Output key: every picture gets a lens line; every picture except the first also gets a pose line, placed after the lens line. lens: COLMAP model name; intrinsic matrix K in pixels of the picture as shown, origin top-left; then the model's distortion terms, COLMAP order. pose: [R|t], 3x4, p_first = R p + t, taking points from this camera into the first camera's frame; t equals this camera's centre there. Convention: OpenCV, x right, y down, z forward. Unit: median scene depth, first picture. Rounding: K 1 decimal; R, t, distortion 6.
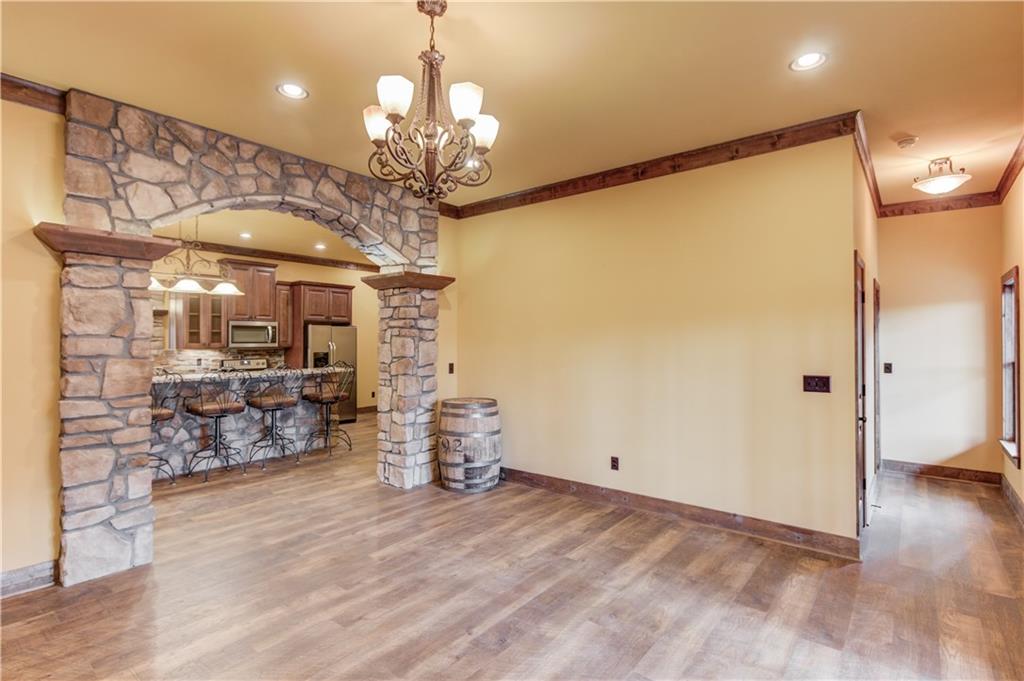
lens RADIAL K [[510.4, 0, 514.6], [0, 510.4, 338.5], [0, 0, 1]] dist [0.006242, 0.001223]
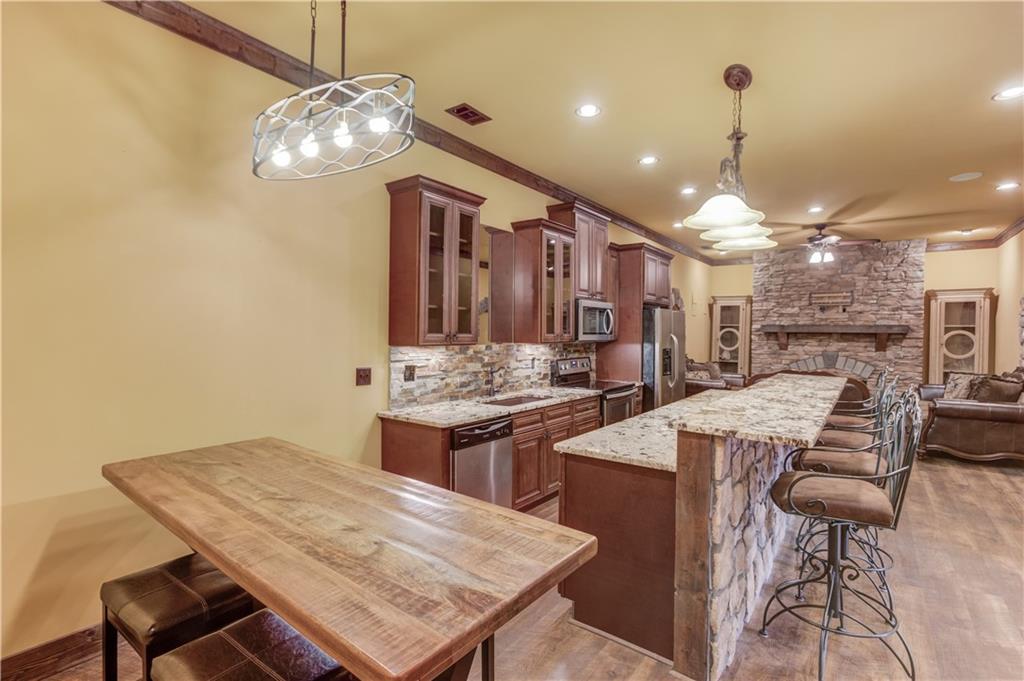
lens RADIAL K [[488.6, 0, 511.2], [0, 488.6, 339.8], [0, 0, 1]] dist [-0.010555, 0.005733]
pose [[0.998765, 0.008634, 0.048930, -1.011225], [-0.009574, 0.999773, 0.019011, 0.007477], [-0.048755, -0.019456, 0.998621, 0.576481]]
